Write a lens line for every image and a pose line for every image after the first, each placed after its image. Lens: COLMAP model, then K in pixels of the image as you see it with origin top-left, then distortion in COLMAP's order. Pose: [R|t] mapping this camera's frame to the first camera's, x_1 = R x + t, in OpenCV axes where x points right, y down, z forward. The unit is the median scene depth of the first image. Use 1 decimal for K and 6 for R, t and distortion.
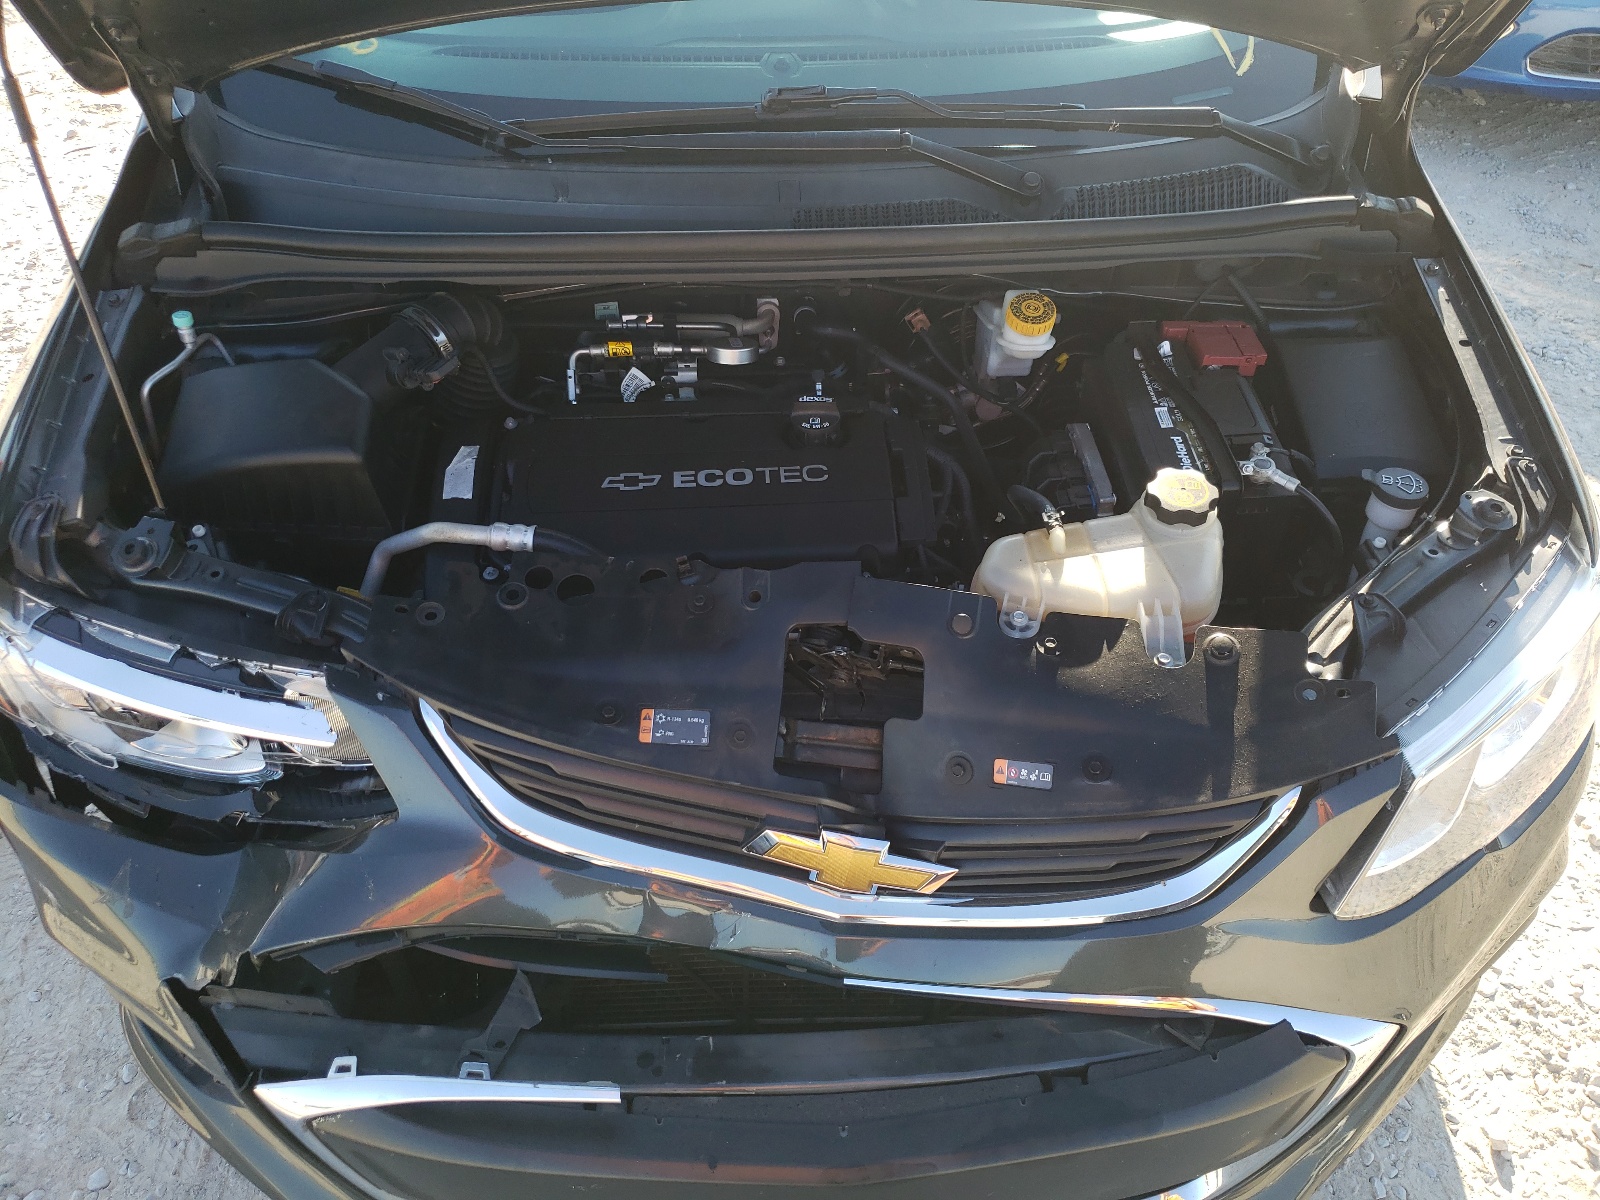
lens RADIAL K [[1274.4, 0, 805.1], [0, 1274.4, 597.7], [0, 0, 1]] dist [0.017871, -0.006163]
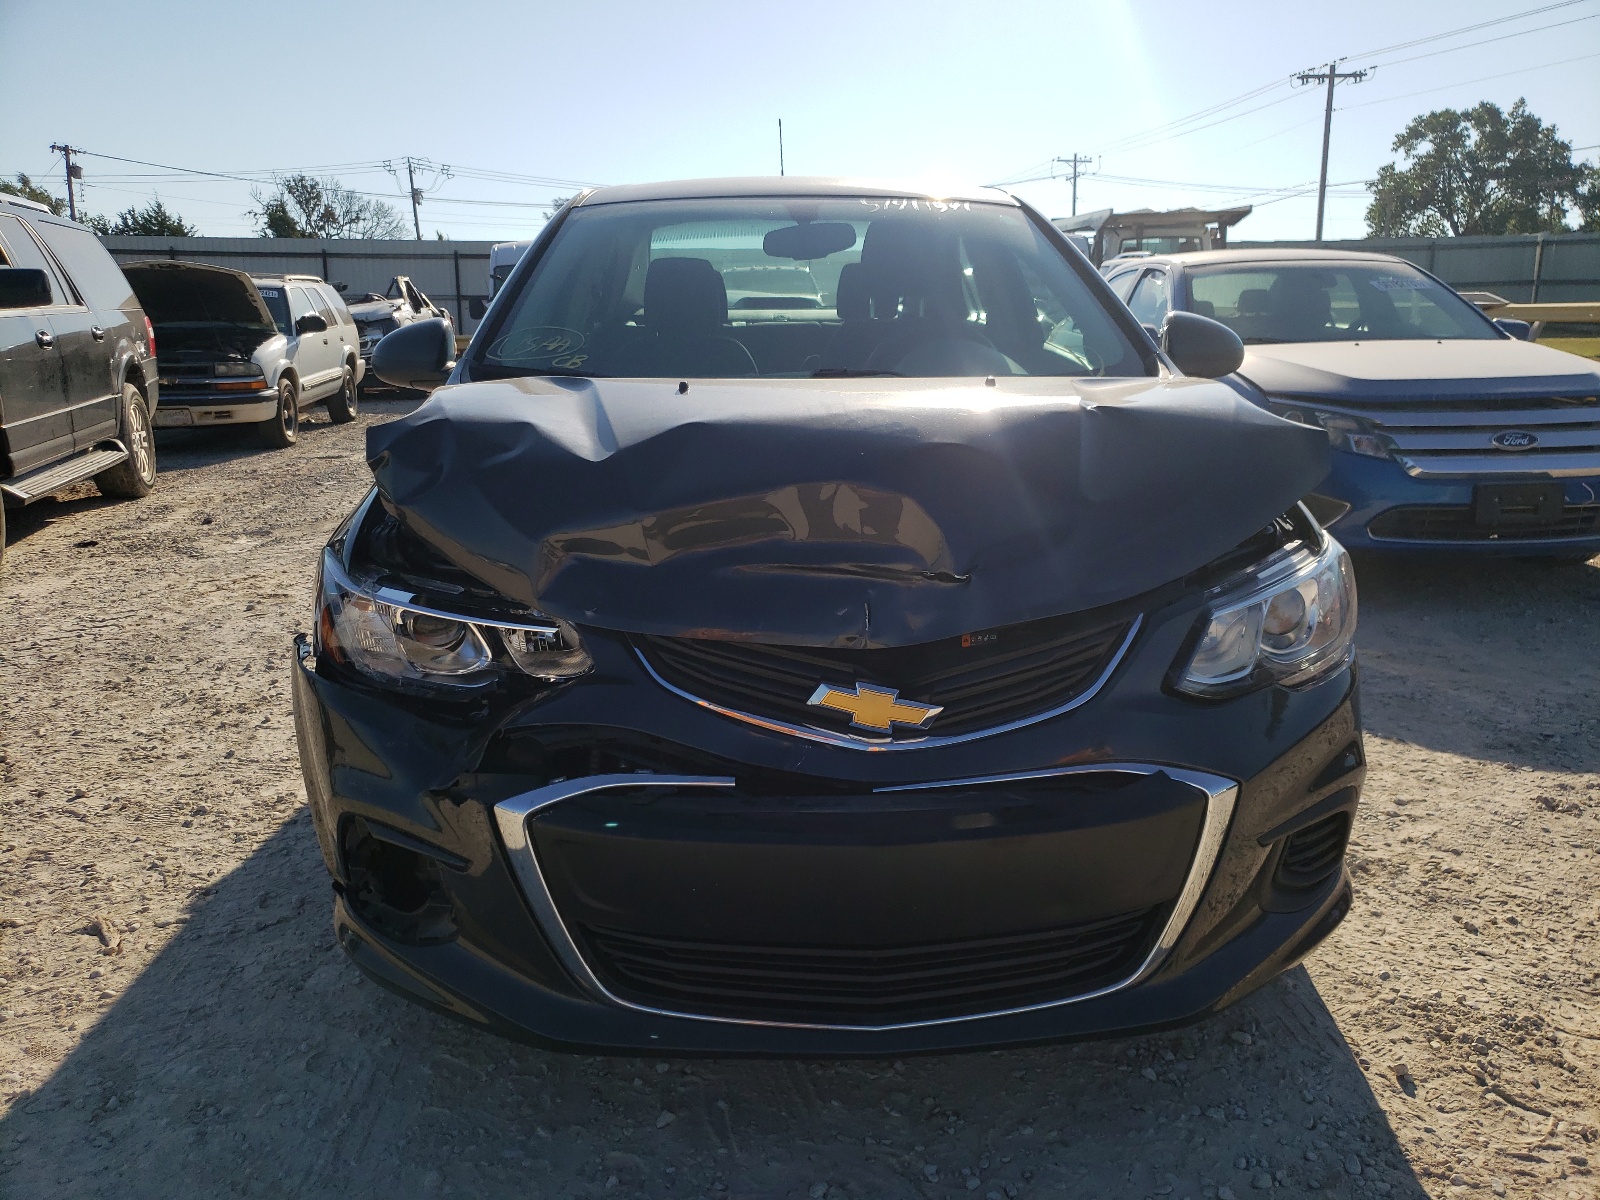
lens RADIAL K [[1274.4, 0, 790.6], [0, 1274.4, 609.0], [0, 0, 1]] dist [0.017871, -0.006163]
pose [[0.999877, -0.001675, -0.015587, -0.033690], [-0.005739, 0.886152, -0.463359, 0.590985], [0.014588, 0.463391, 0.886034, -0.314739]]
